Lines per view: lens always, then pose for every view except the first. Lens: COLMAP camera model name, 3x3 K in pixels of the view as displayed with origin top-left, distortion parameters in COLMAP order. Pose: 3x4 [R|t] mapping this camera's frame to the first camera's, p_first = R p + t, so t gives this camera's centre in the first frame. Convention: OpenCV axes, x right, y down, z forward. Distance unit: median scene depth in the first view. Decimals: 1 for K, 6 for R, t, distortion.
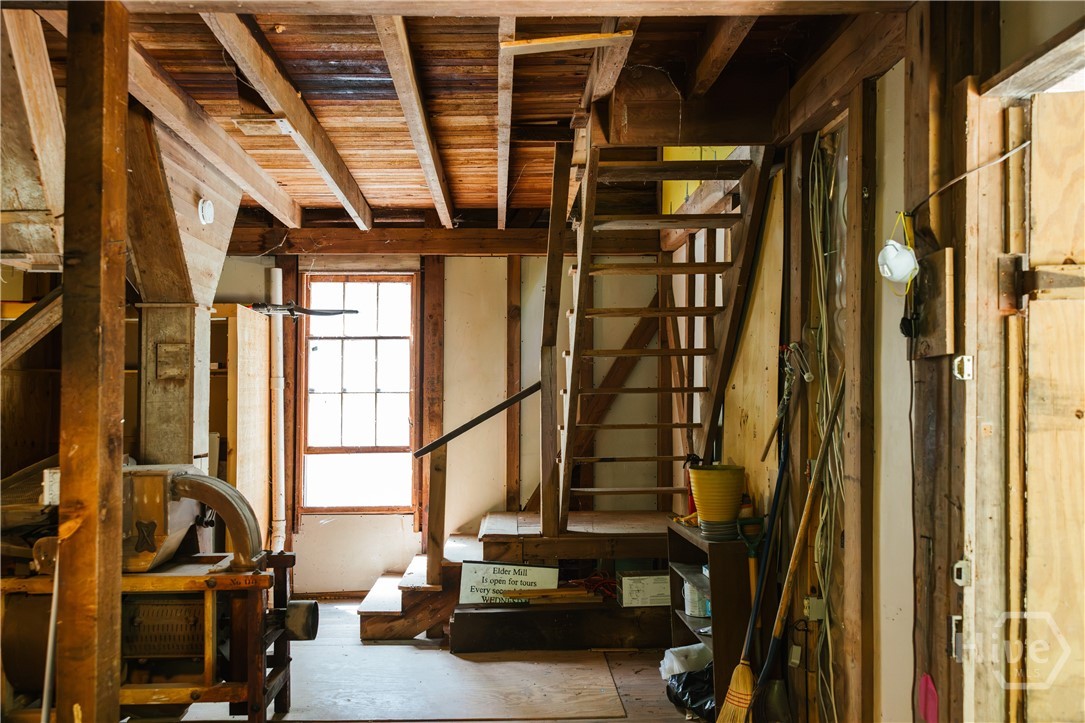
lens RADIAL K [[860.0, 0, 542.5], [0, 860.0, 361.5], [0, 0, 1]] dist [-0.003188, -0.006224]
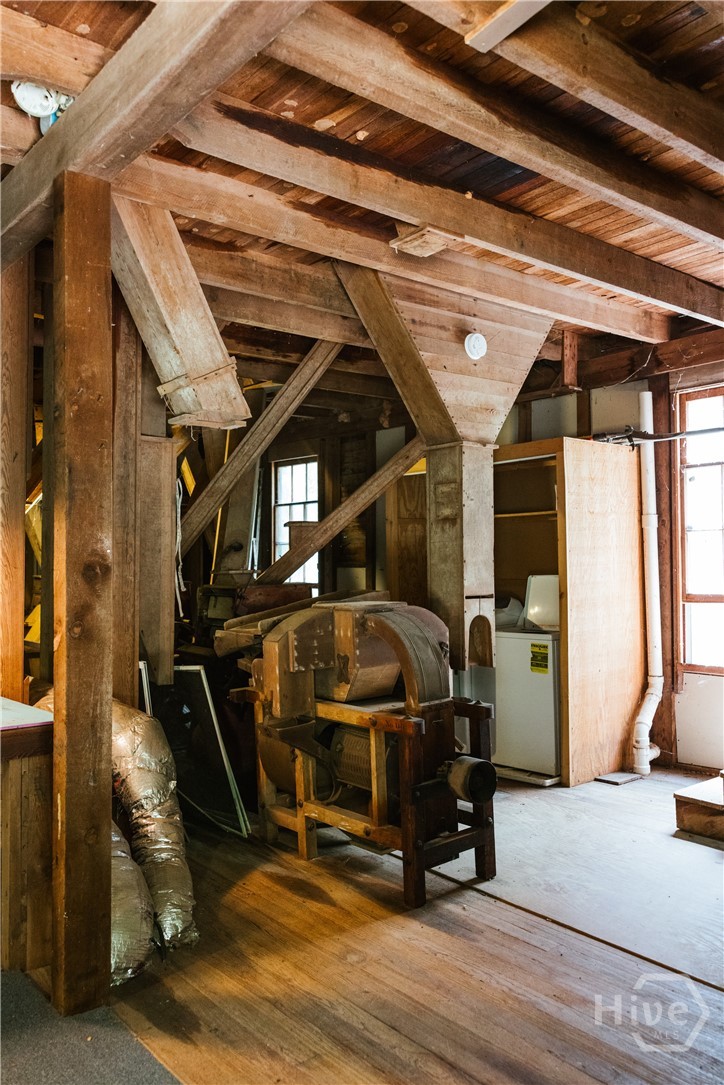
lens RADIAL K [[860.0, 0, 360.7], [0, 860.0, 529.2], [0, 0, 1]] dist [-0.003188, -0.006224]
pose [[0.584198, -0.035124, -0.810851, 0.245079], [0.049555, 0.998743, -0.007559, 0.026404], [0.810097, -0.035766, 0.585204, 0.248533]]
